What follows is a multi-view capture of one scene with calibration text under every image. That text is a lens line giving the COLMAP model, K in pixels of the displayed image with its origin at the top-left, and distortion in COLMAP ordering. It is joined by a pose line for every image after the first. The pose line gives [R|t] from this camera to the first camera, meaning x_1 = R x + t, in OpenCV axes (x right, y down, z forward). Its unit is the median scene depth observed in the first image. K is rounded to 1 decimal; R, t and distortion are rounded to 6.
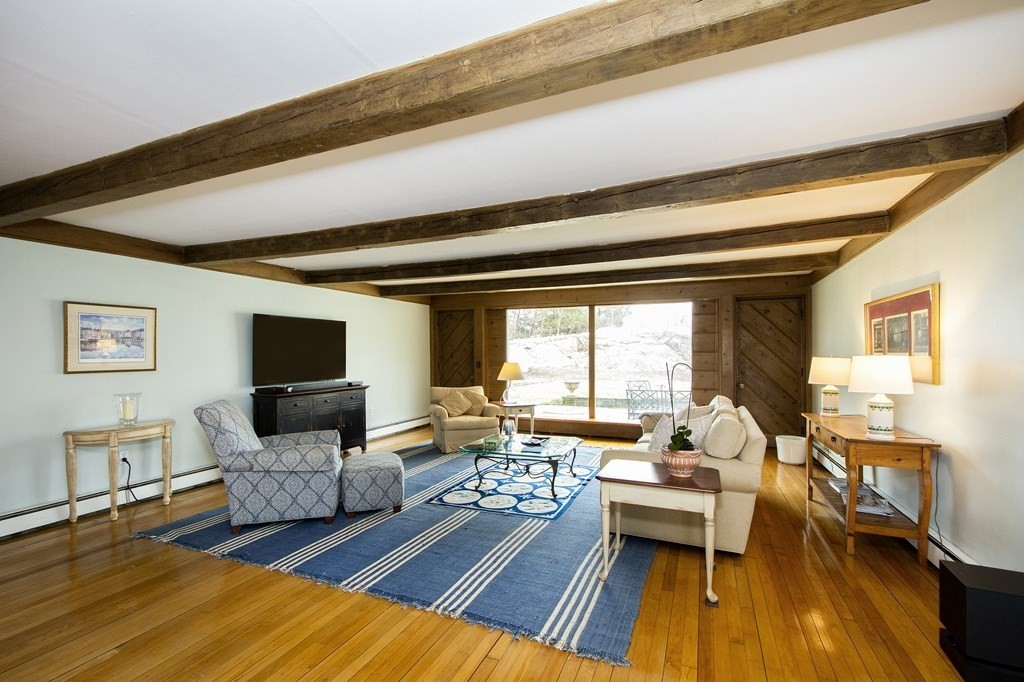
lens RADIAL K [[442.7, 0, 515.1], [0, 442.7, 349.7], [0, 0, 1]] dist [0.018312, 0.000076]
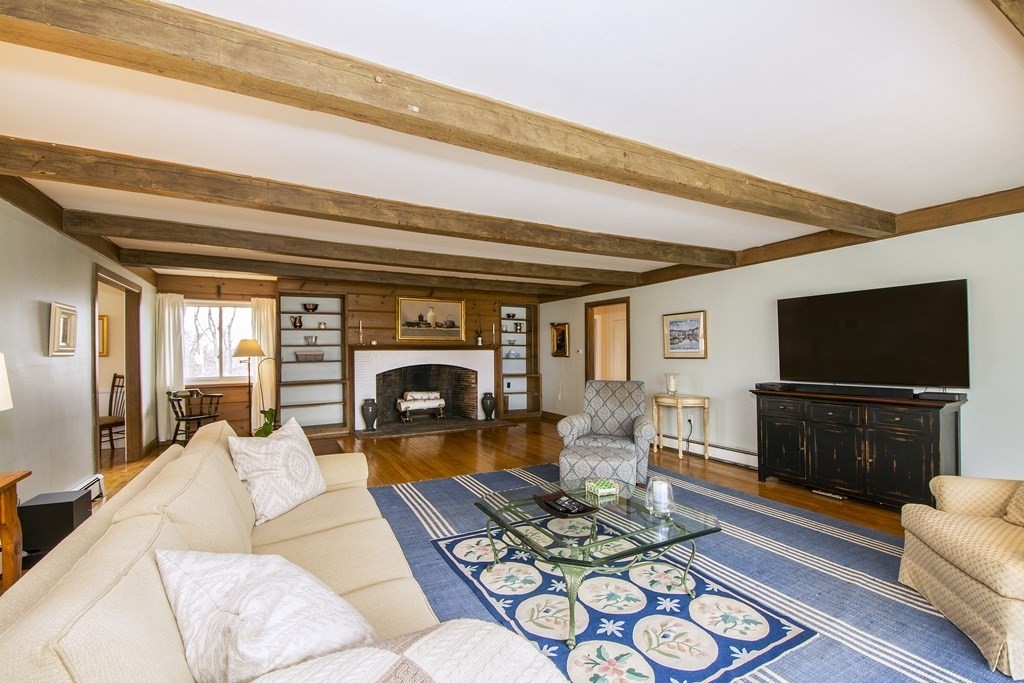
lens RADIAL K [[442.7, 0, 515.1], [0, 442.7, 350.2], [0, 0, 1]] dist [0.018312, 0.000076]
pose [[-0.619650, 0.005485, -0.784859, 0.539971], [0.017927, 0.999814, -0.007166, 0.021069], [0.784673, -0.018511, -0.619633, 1.364184]]
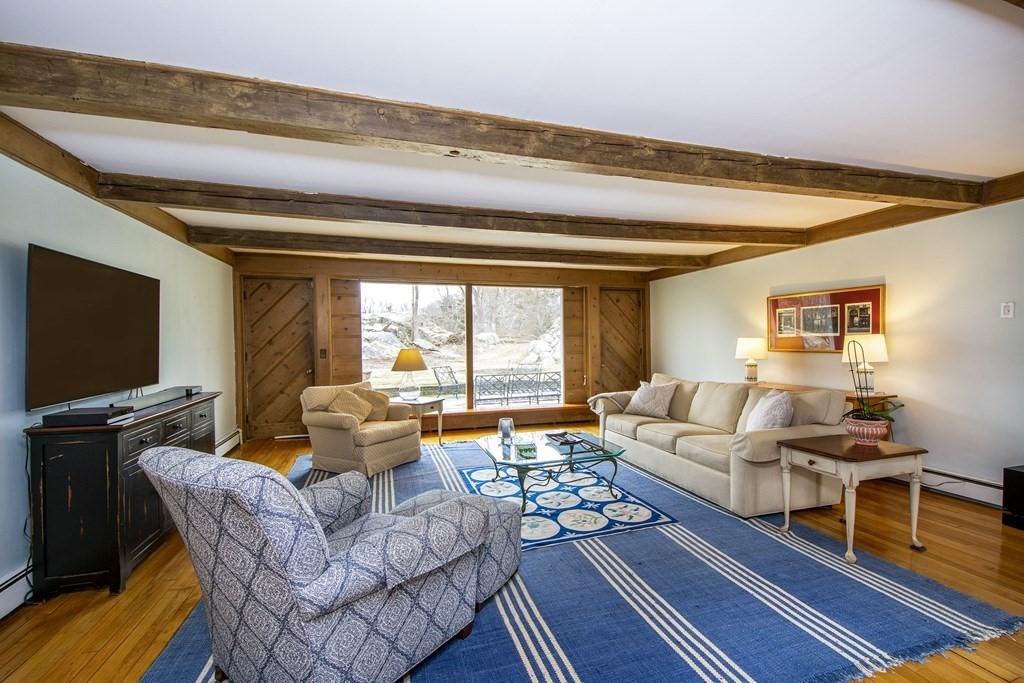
lens RADIAL K [[437.1, 0, 512.0], [0, 437.1, 341.5], [0, 0, 1]] dist [-0.000300, -0.000364]
pose [[0.766569, -0.008425, 0.642106, -0.591687], [0.001833, 0.999939, 0.010932, 0.012761], [-0.642159, -0.007203, 0.766538, 0.449053]]
